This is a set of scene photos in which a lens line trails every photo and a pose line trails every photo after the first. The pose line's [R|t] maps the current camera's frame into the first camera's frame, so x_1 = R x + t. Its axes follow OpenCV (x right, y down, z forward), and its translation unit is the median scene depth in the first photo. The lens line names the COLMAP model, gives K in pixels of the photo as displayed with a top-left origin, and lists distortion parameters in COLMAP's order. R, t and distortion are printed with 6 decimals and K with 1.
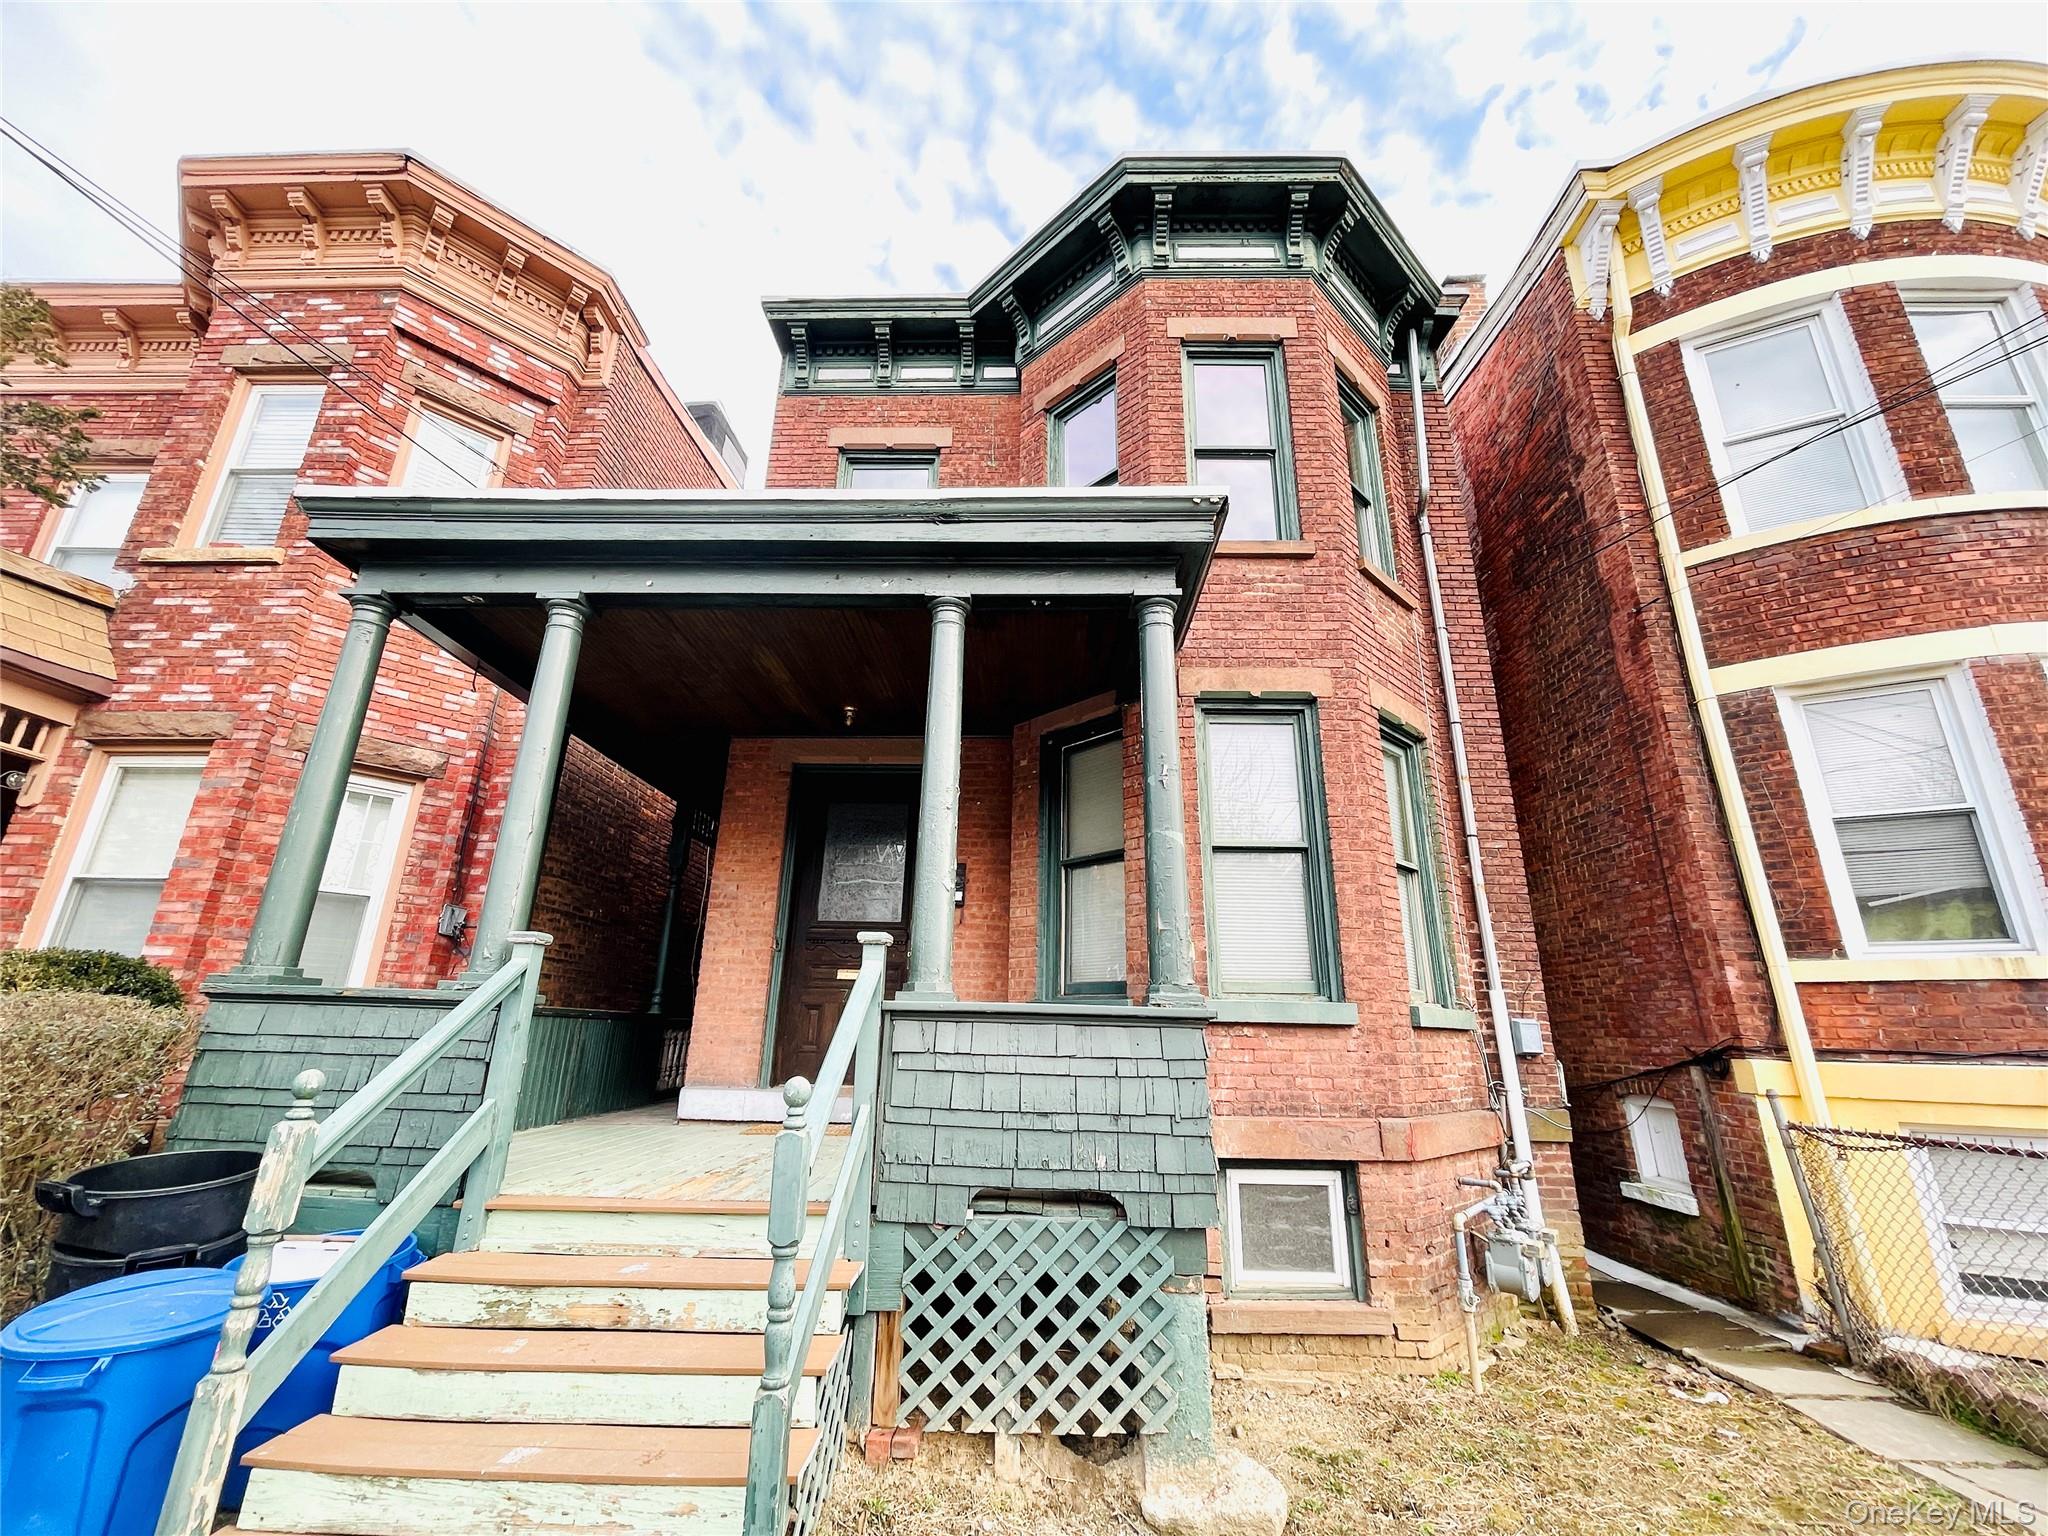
lens RADIAL K [[818.8, 0, 1003.5], [0, 818.8, 772.9], [0, 0, 1]] dist [-0.000757, 0.000812]
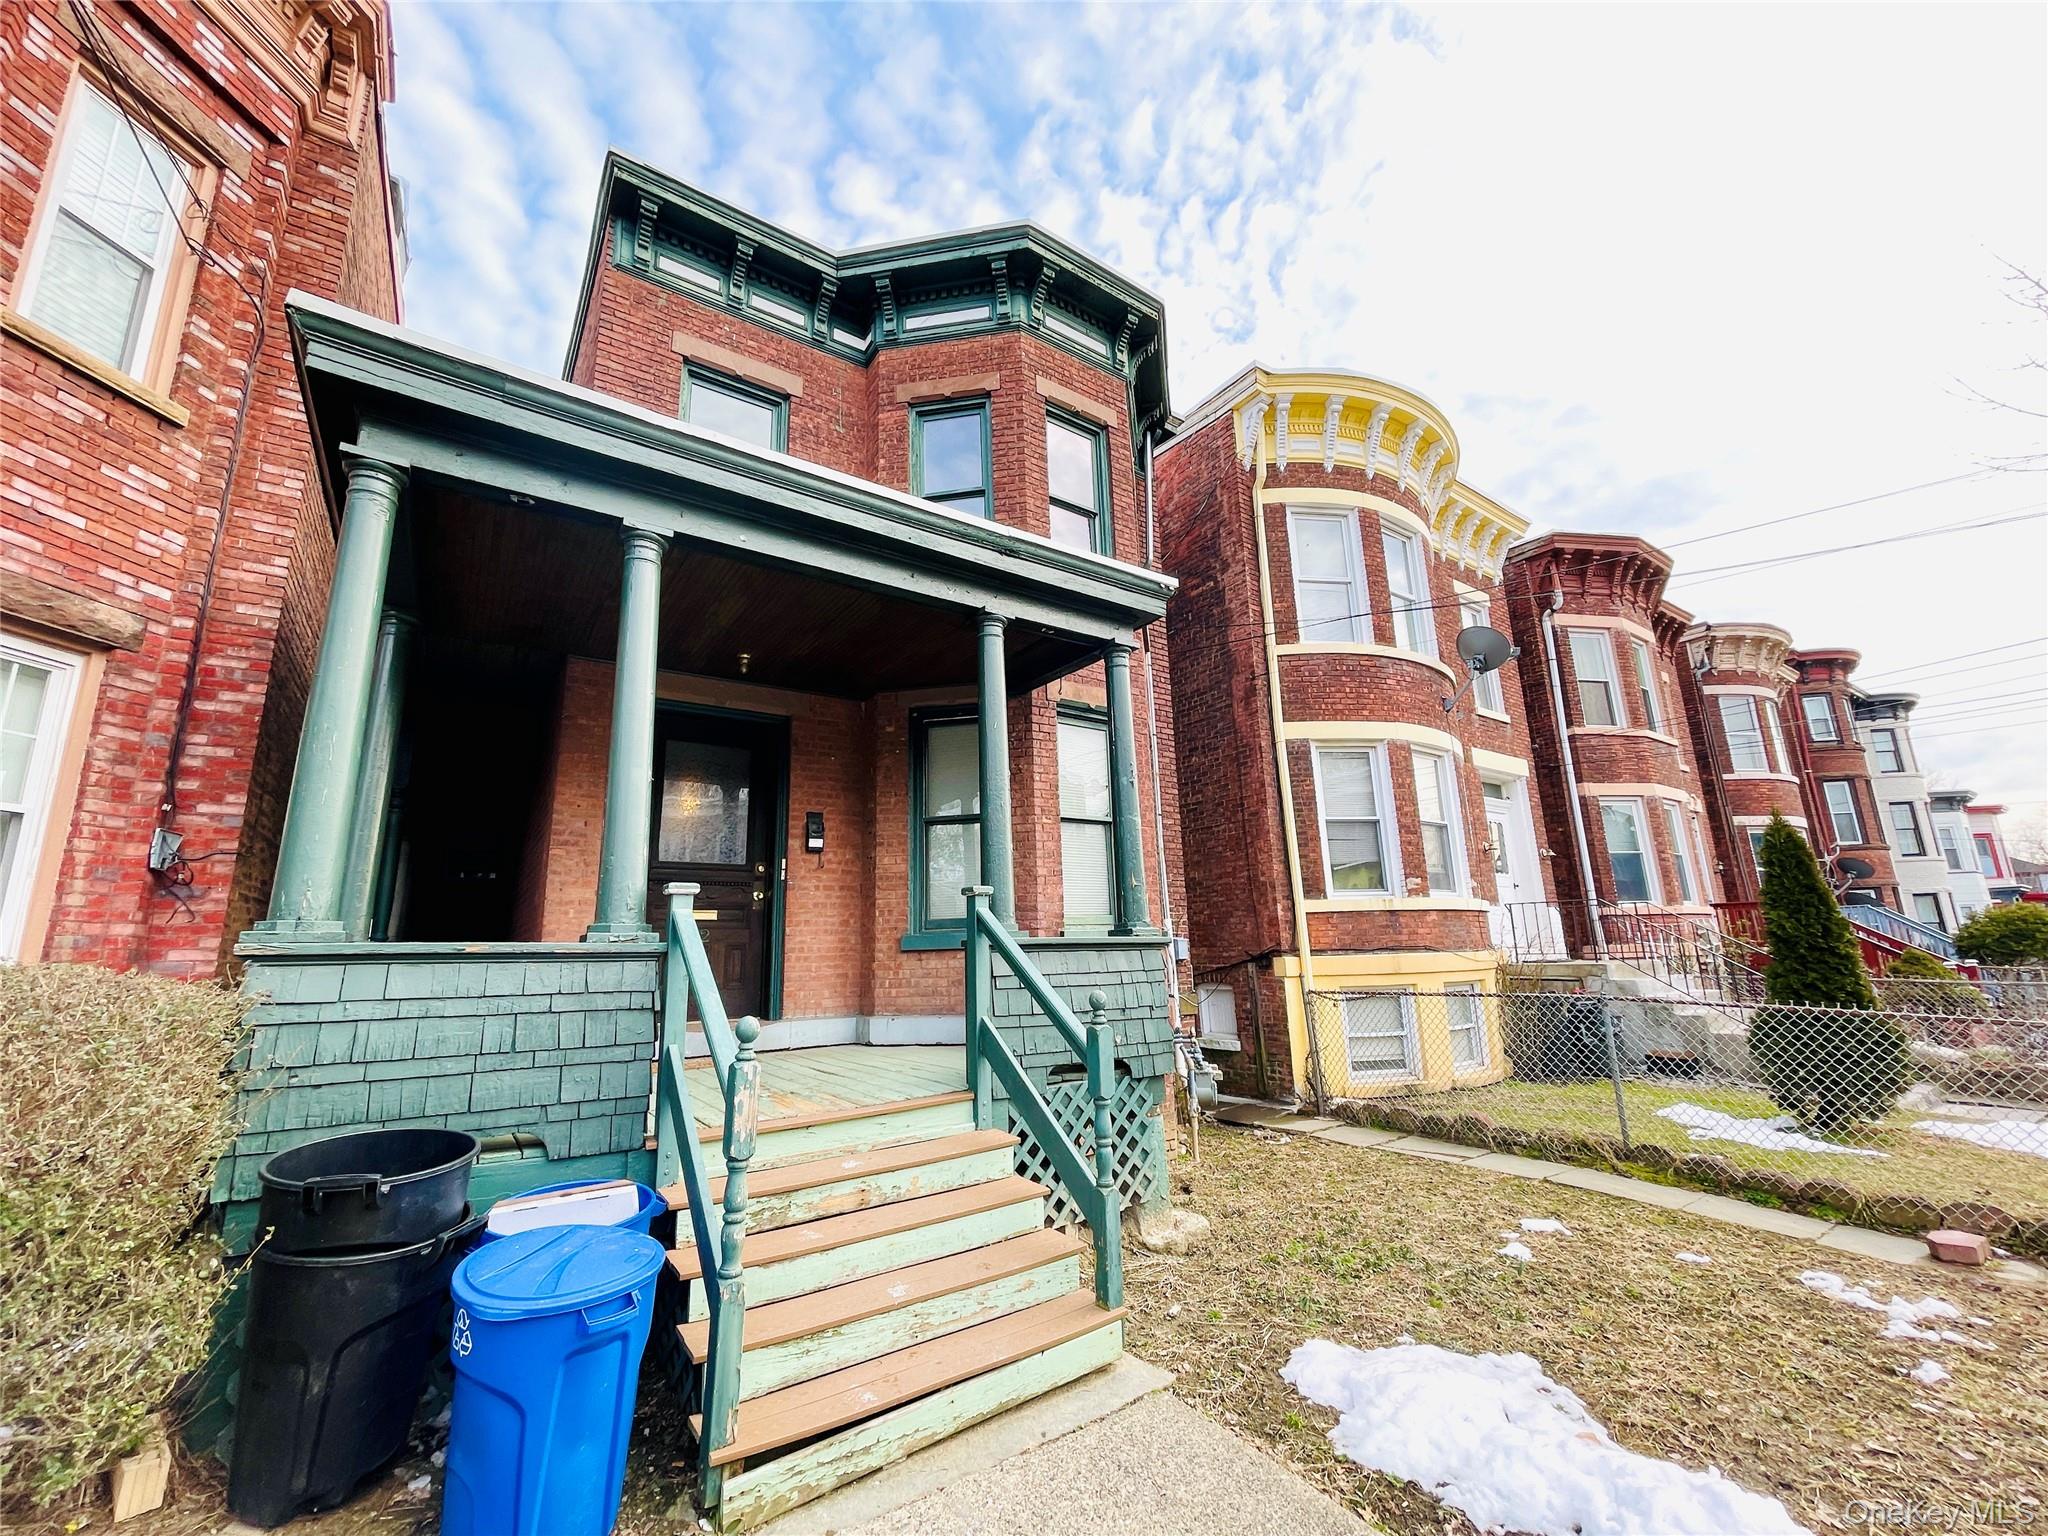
lens RADIAL K [[813.9, 0, 1017.3], [0, 813.9, 771.8], [0, 0, 1]] dist [0.002330, 0.000421]
pose [[0.810844, 0.087951, 0.578616, -0.479869], [-0.135377, 0.990017, 0.039226, -0.021833], [-0.569390, -0.110137, 0.814656, -0.024691]]
